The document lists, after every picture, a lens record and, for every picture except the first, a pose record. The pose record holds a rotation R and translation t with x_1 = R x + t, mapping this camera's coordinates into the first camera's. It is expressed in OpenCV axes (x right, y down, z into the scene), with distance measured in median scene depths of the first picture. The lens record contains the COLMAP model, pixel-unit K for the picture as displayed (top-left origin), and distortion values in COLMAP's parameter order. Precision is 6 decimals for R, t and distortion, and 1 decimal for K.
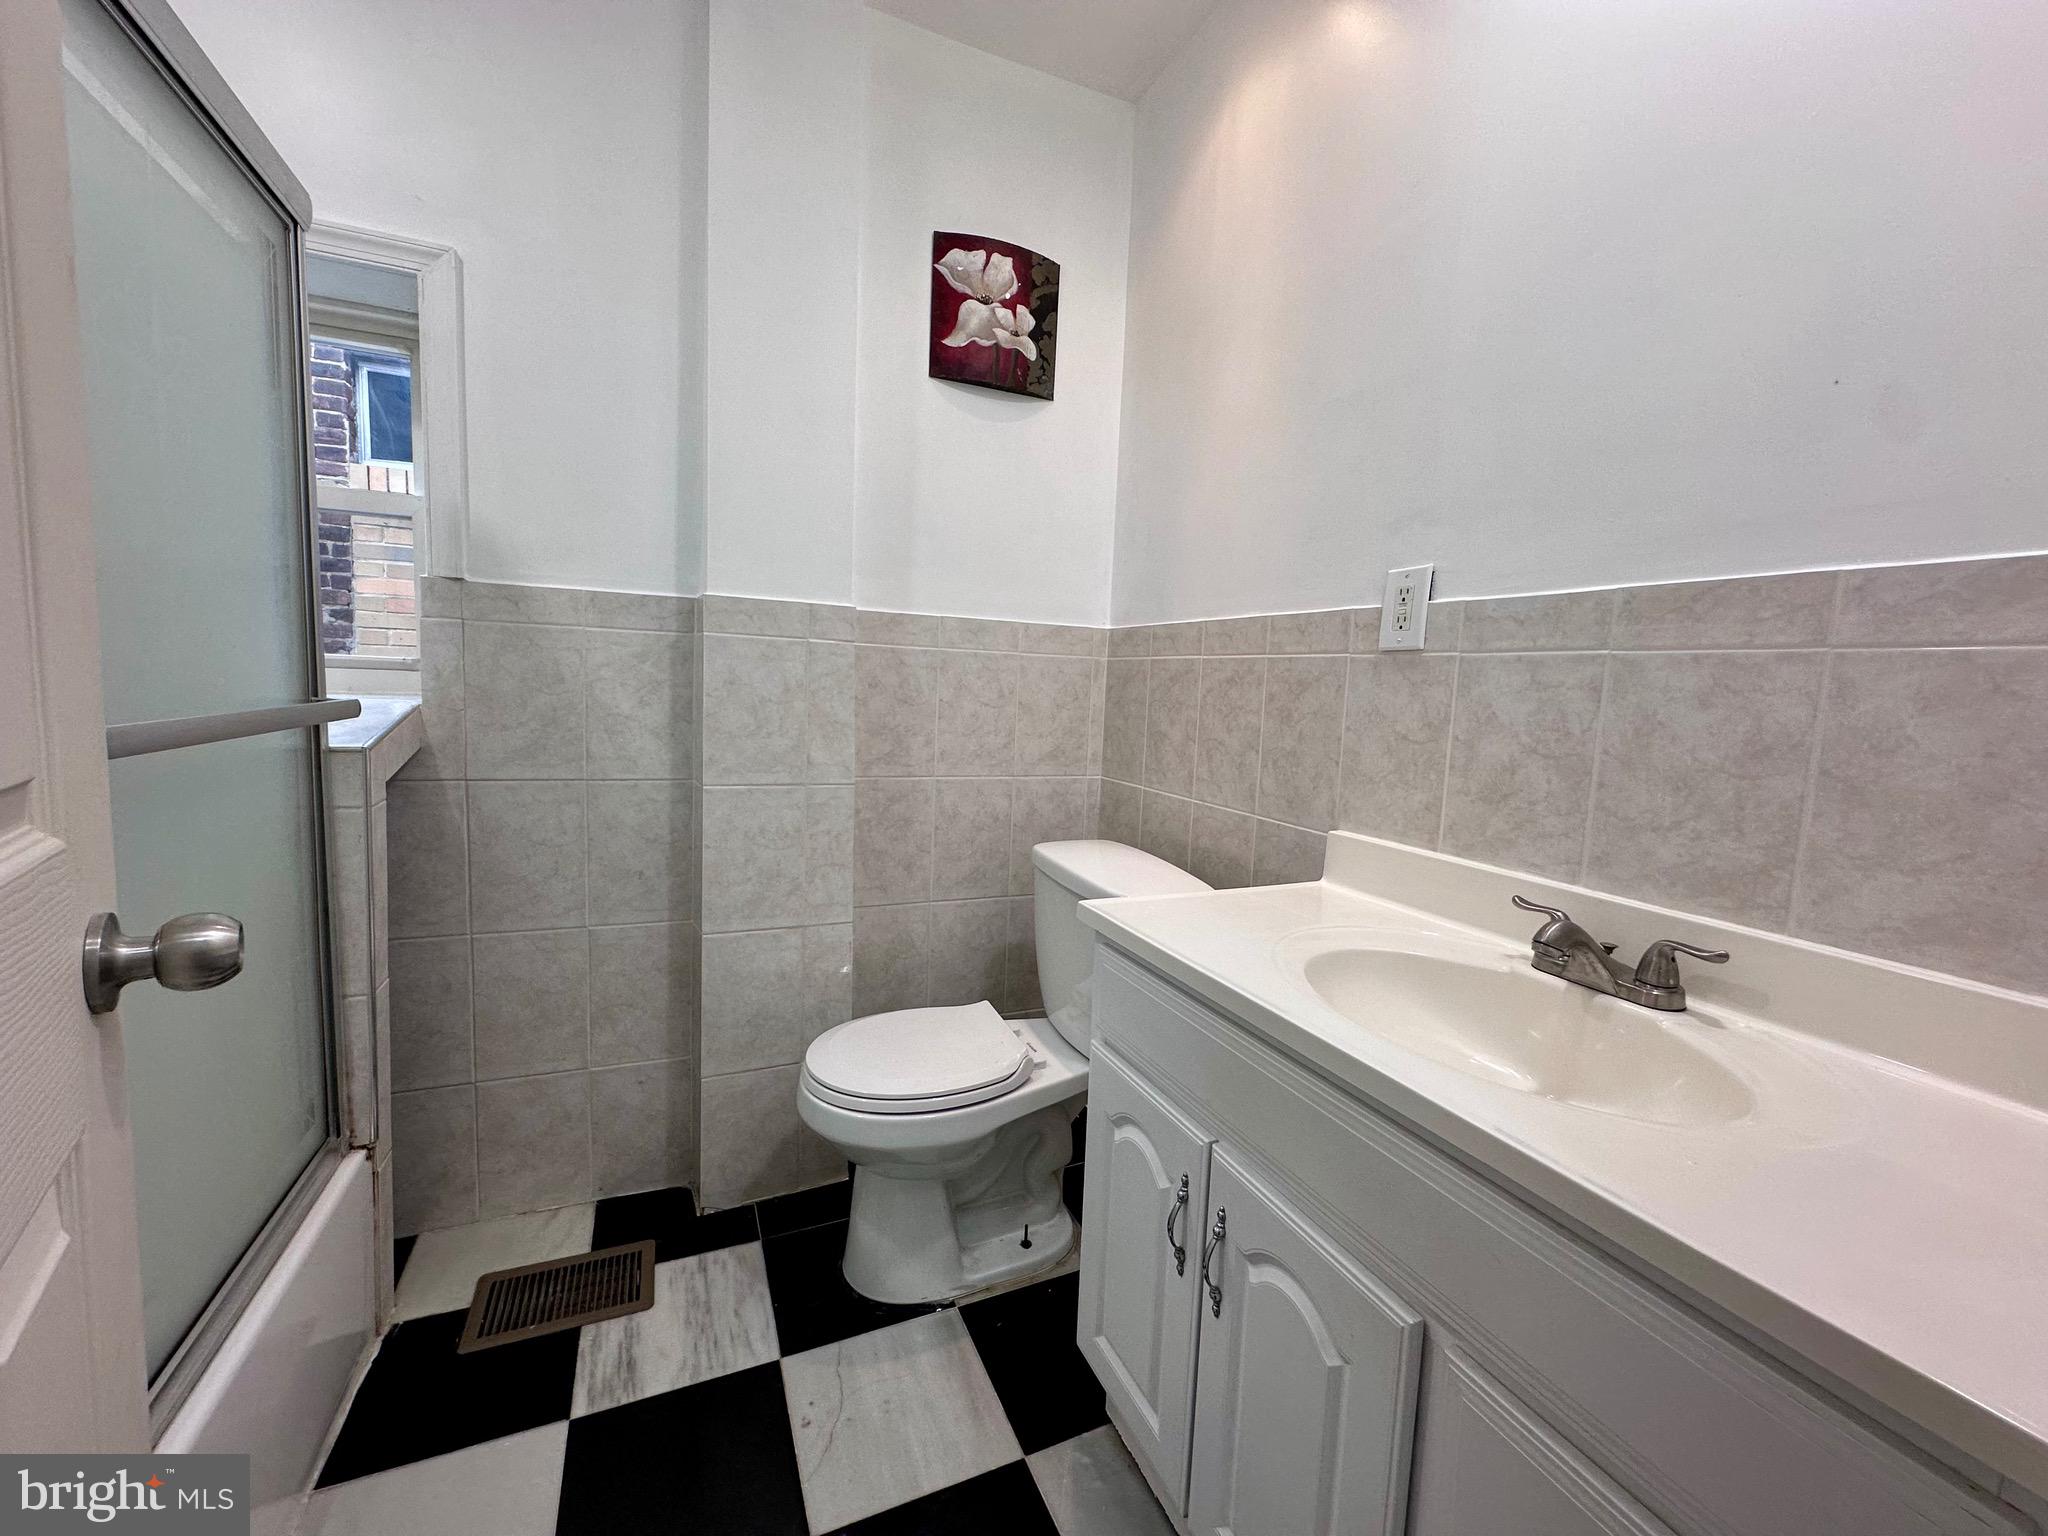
lens RADIAL K [[815.3, 0, 1027.8], [0, 815.3, 768.5], [0, 0, 1]] dist [-0.003323, 0.000837]
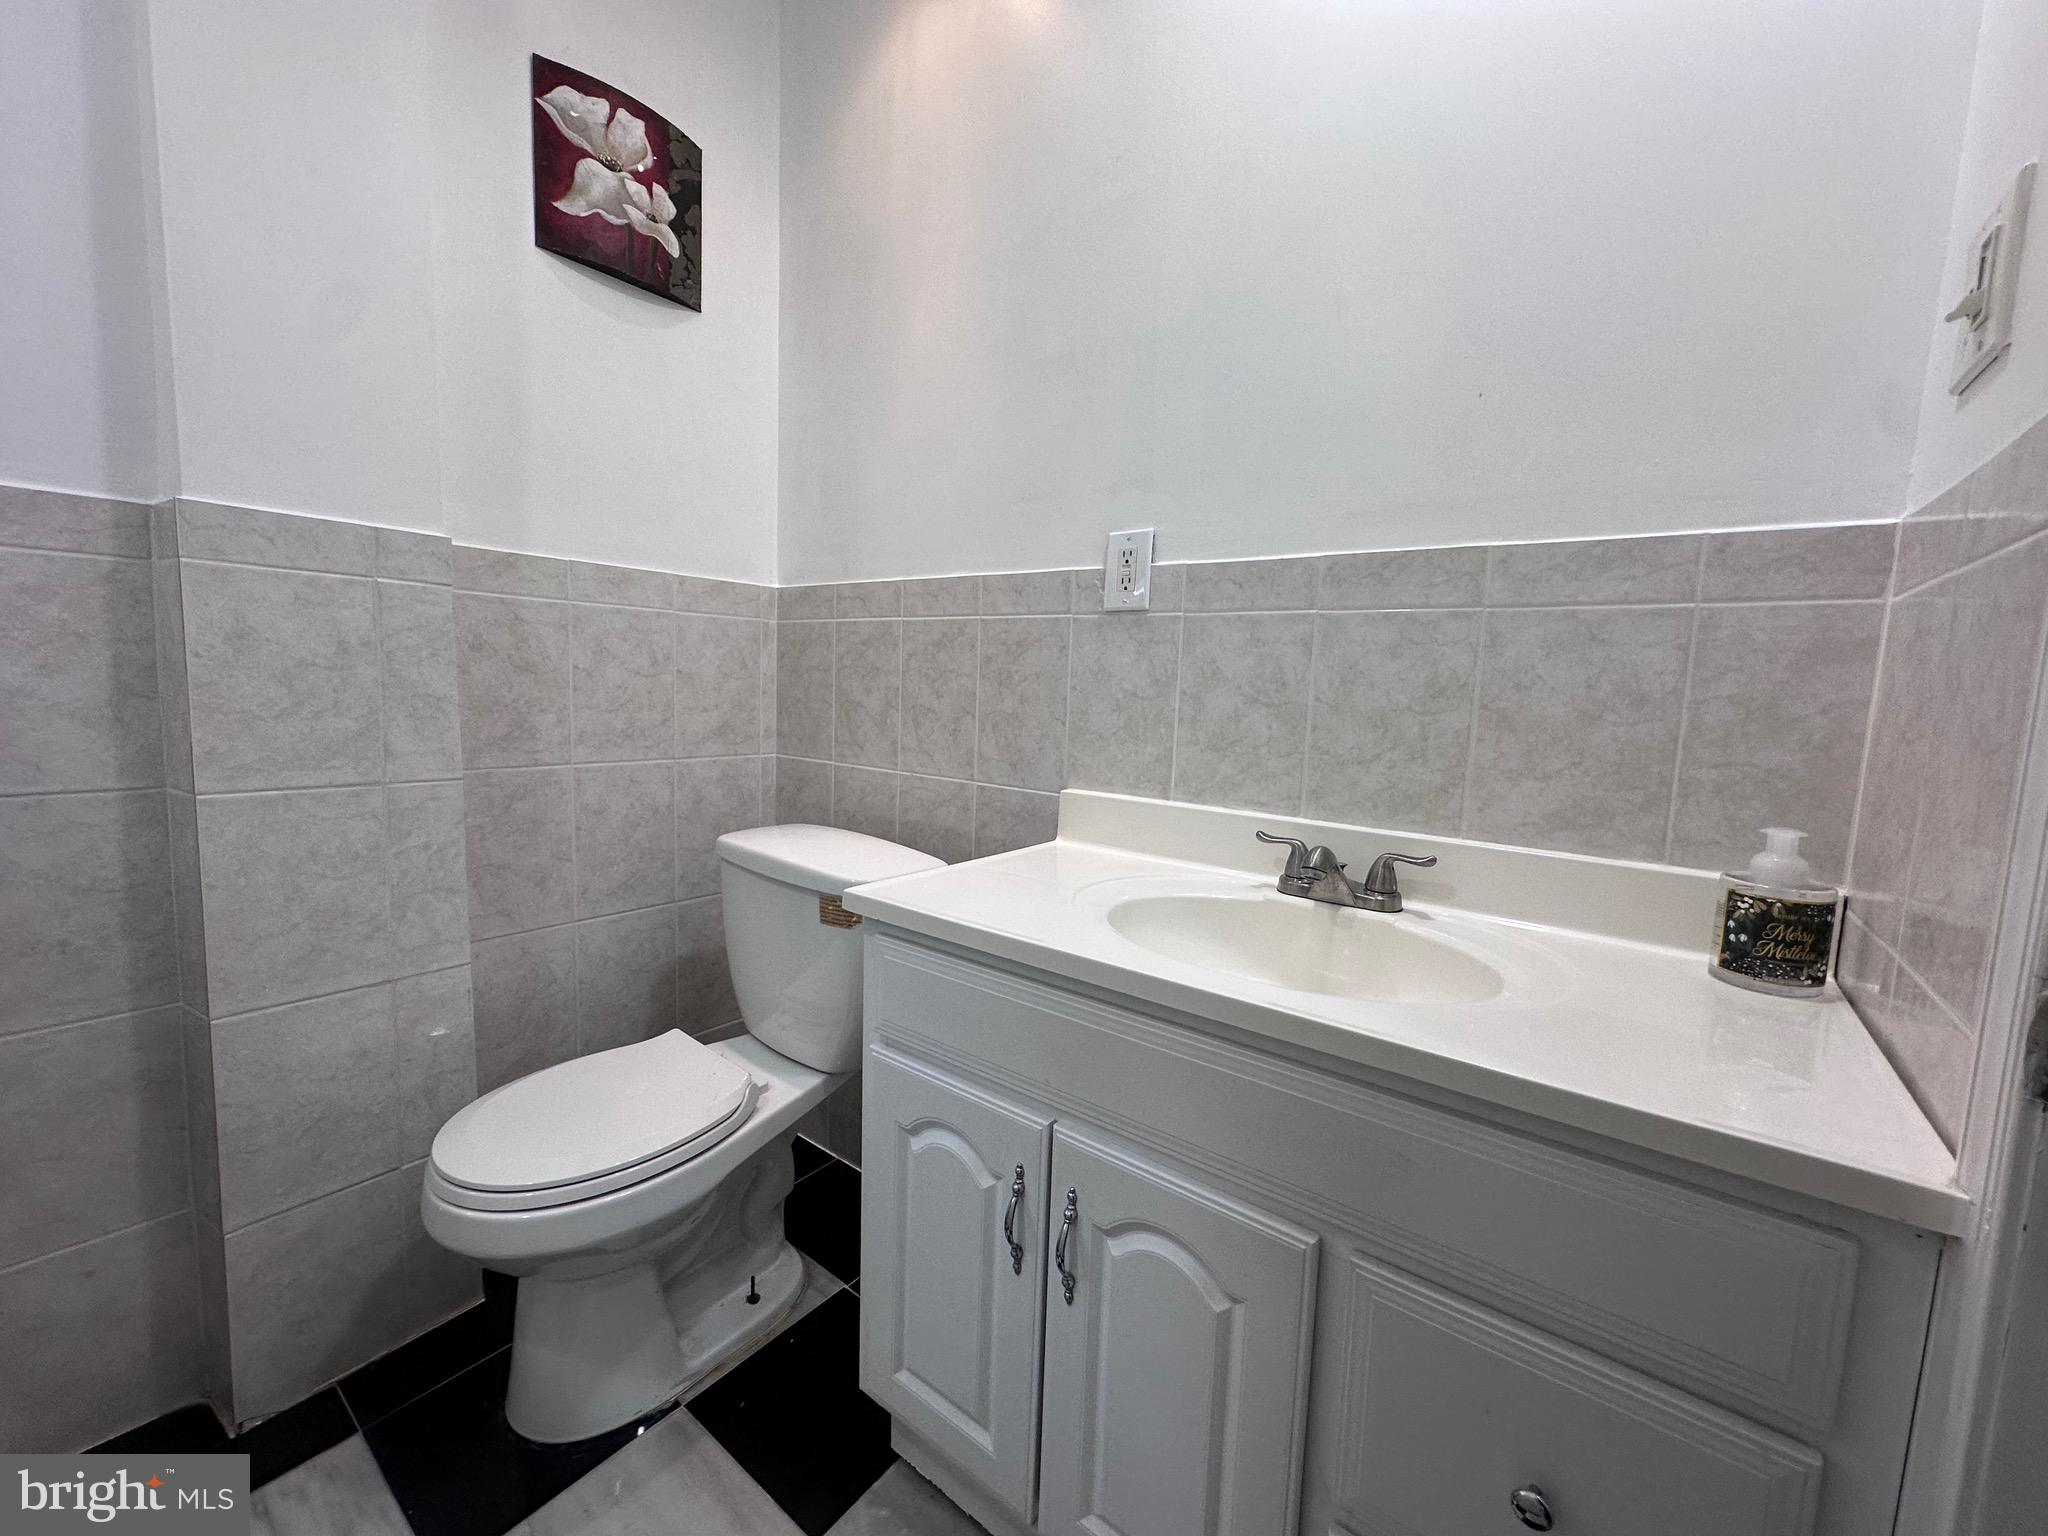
lens RADIAL K [[815.3, 0, 1027.8], [0, 815.3, 768.5], [0, 0, 1]] dist [-0.003323, 0.000837]
pose [[0.877124, -0.060325, 0.476460, -0.122891], [0.049952, 0.998158, 0.034420, 0.010887], [-0.477658, -0.006390, 0.878522, 0.110186]]
